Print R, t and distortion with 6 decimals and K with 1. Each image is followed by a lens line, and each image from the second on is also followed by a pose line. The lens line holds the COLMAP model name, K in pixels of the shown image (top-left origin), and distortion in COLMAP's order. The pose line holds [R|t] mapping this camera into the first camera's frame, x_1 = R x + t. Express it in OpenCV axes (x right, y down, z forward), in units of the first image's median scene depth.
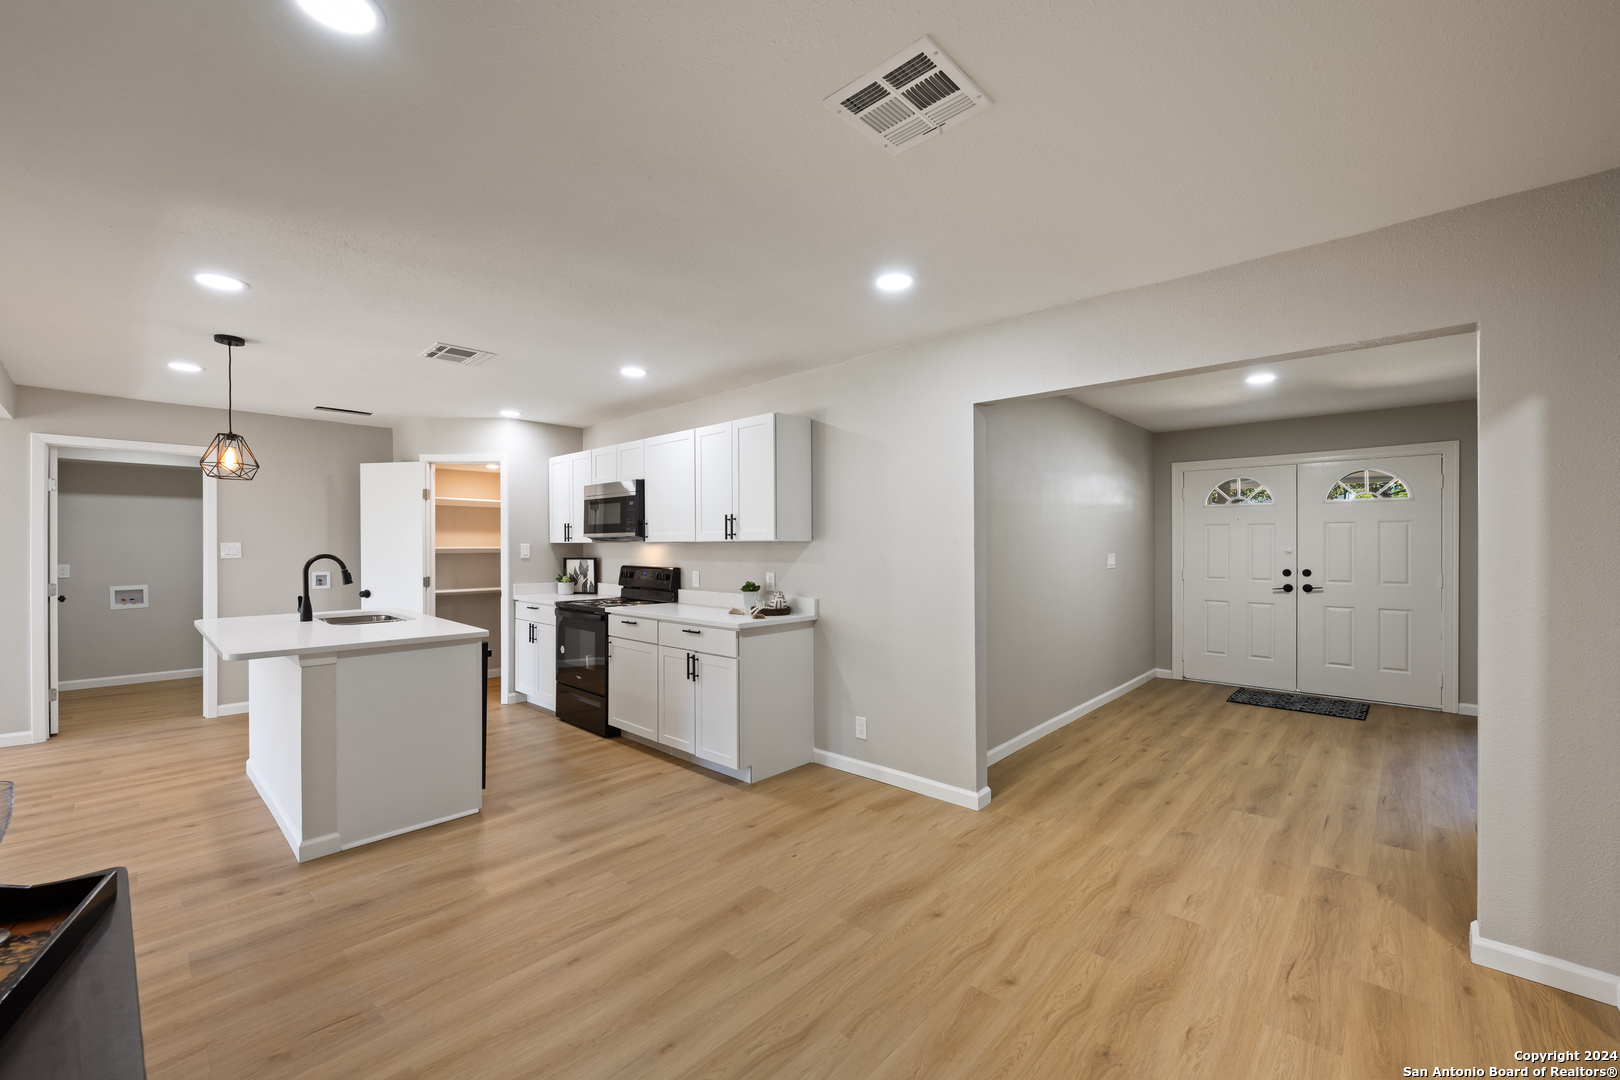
lens RADIAL K [[657.7, 0, 810.2], [0, 657.7, 541.9], [0, 0, 1]] dist [-0.002097, 0.000507]
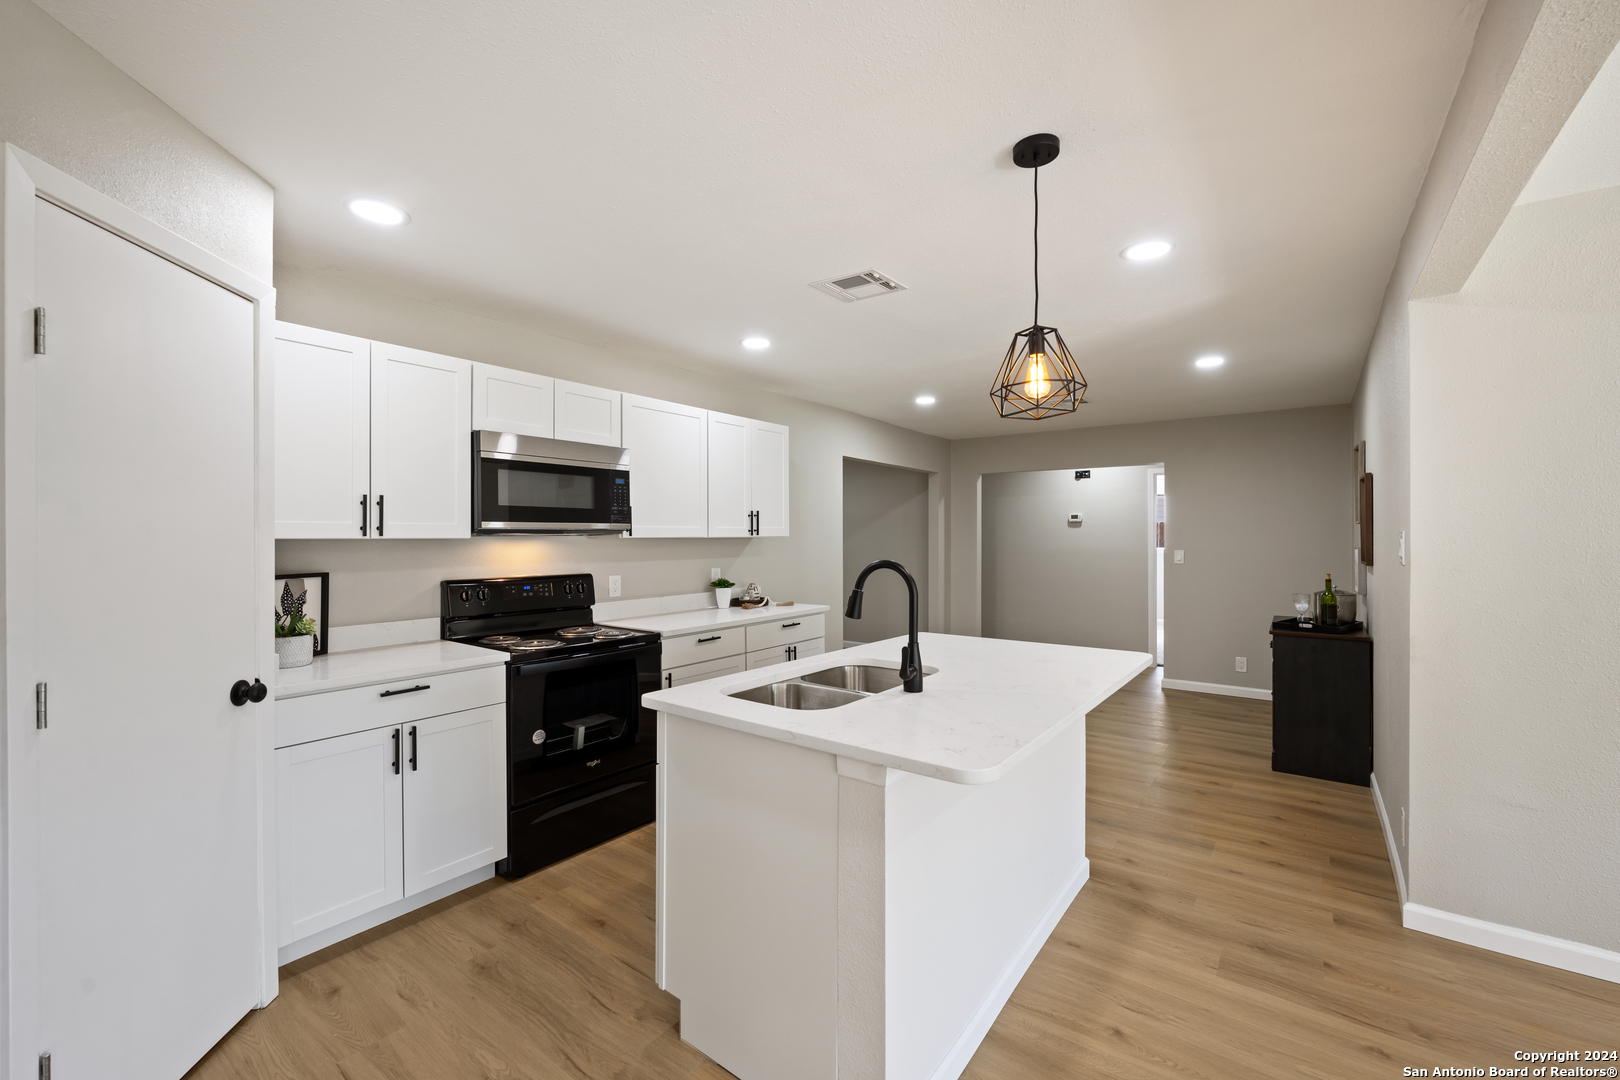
lens RADIAL K [[657.7, 0, 813.4], [0, 657.7, 531.7], [0, 0, 1]] dist [-0.002097, 0.000507]
pose [[-0.111817, 0.013617, 0.993635, -0.991106], [0.001250, 0.999907, -0.013562, 0.004122], [-0.993728, -0.000274, -0.111824, 0.885678]]
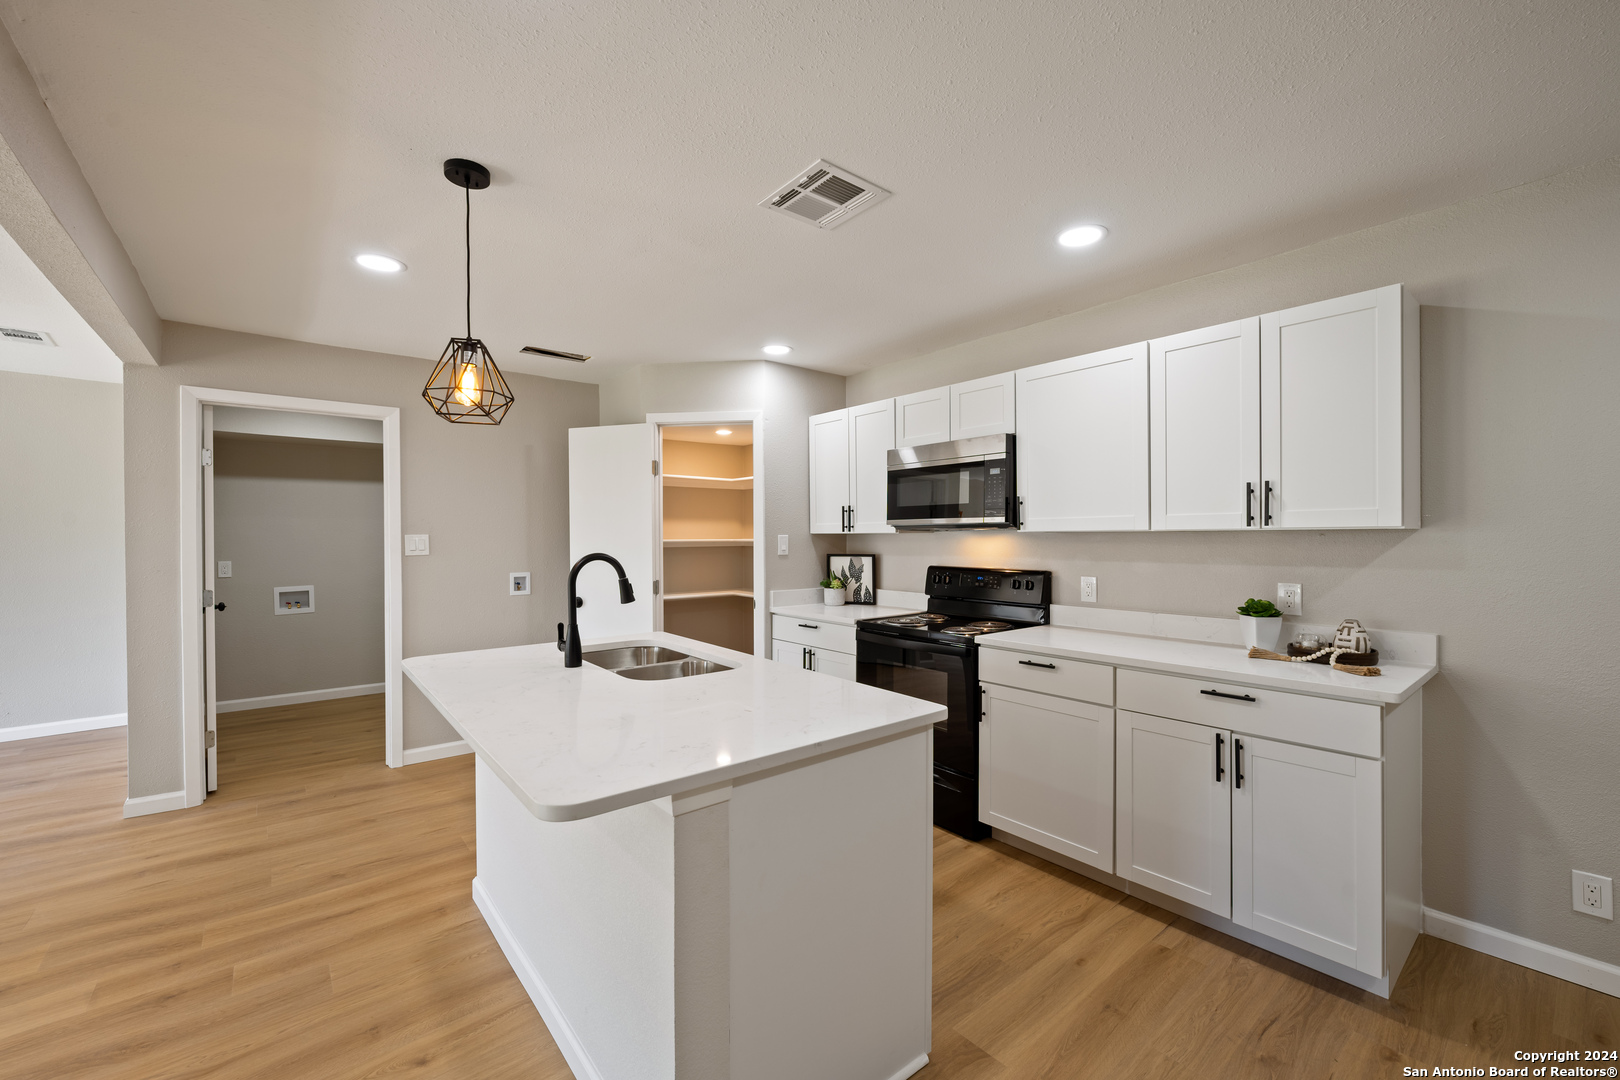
lens RADIAL K [[657.7, 0, 808.9], [0, 657.7, 537.4], [0, 0, 1]] dist [-0.002097, 0.000507]
pose [[0.991566, -0.002377, -0.129578, -0.373026], [0.003383, 0.999966, 0.007541, 0.000265], [0.129556, -0.007916, 0.991541, 0.342478]]
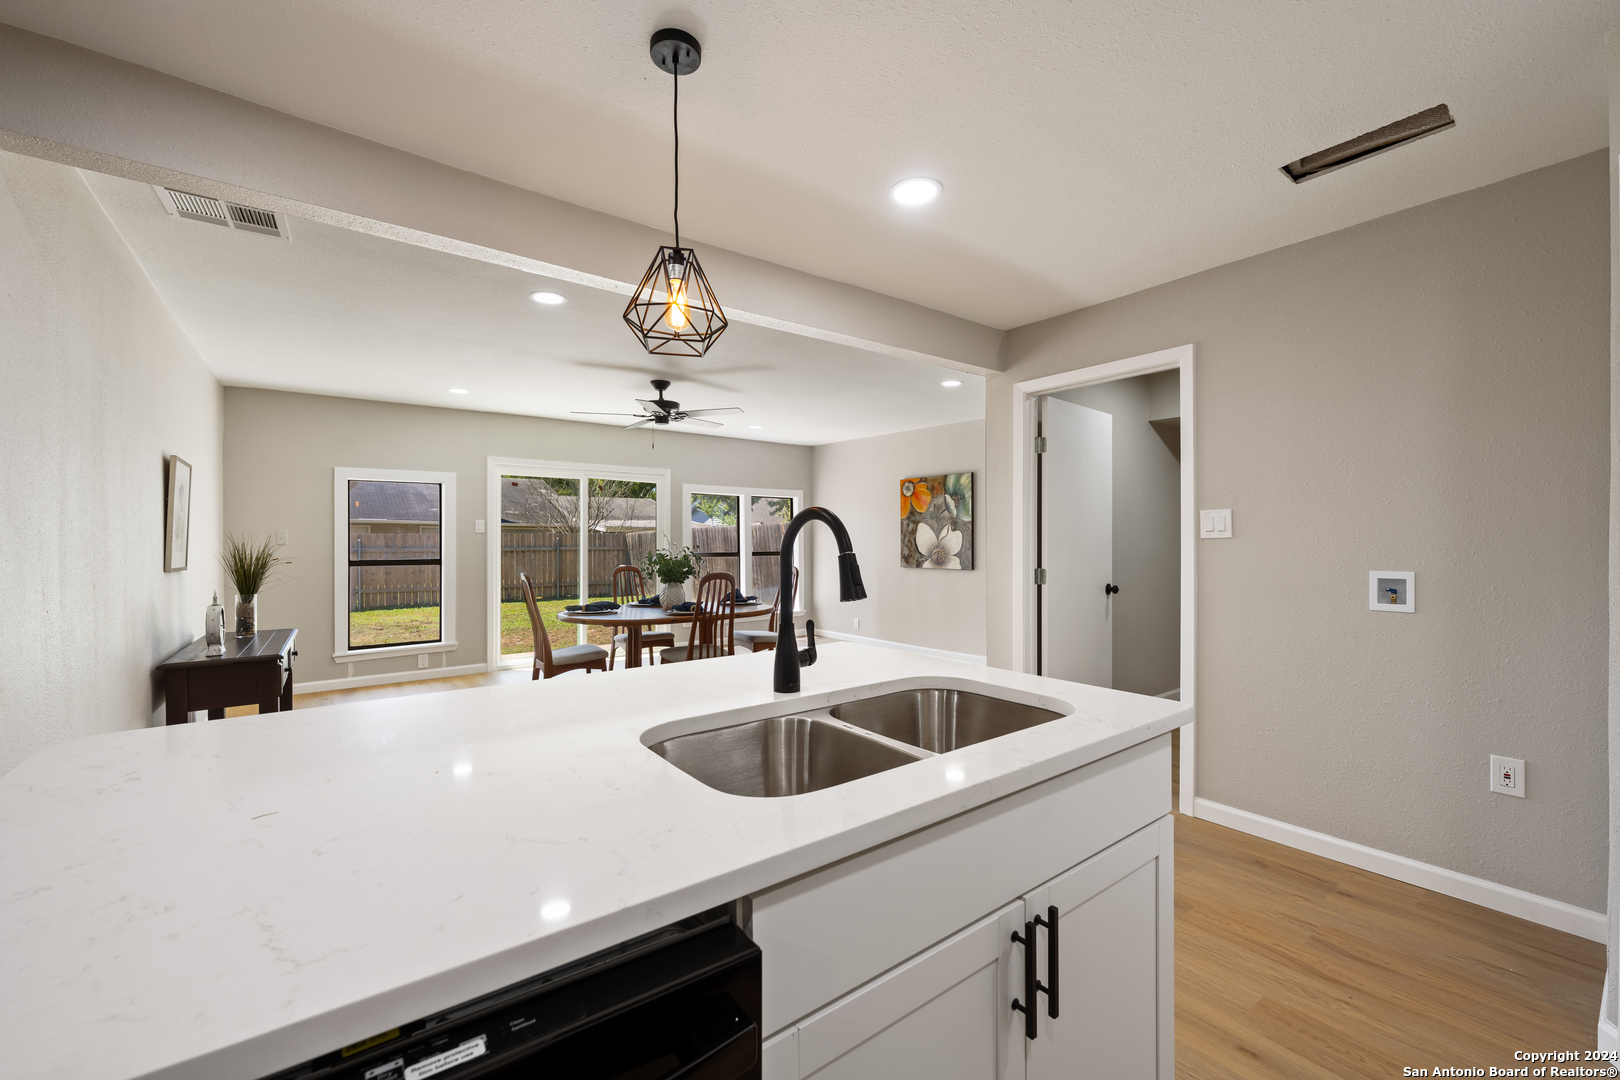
lens RADIAL K [[657.7, 0, 823.1], [0, 657.7, 556.3], [0, 0, 1]] dist [-0.002097, 0.000507]
pose [[-0.149867, 0.017636, -0.988549, -0.322709], [0.006844, 0.999835, 0.016800, 0.031522], [0.988683, -0.004248, -0.149963, 0.834414]]
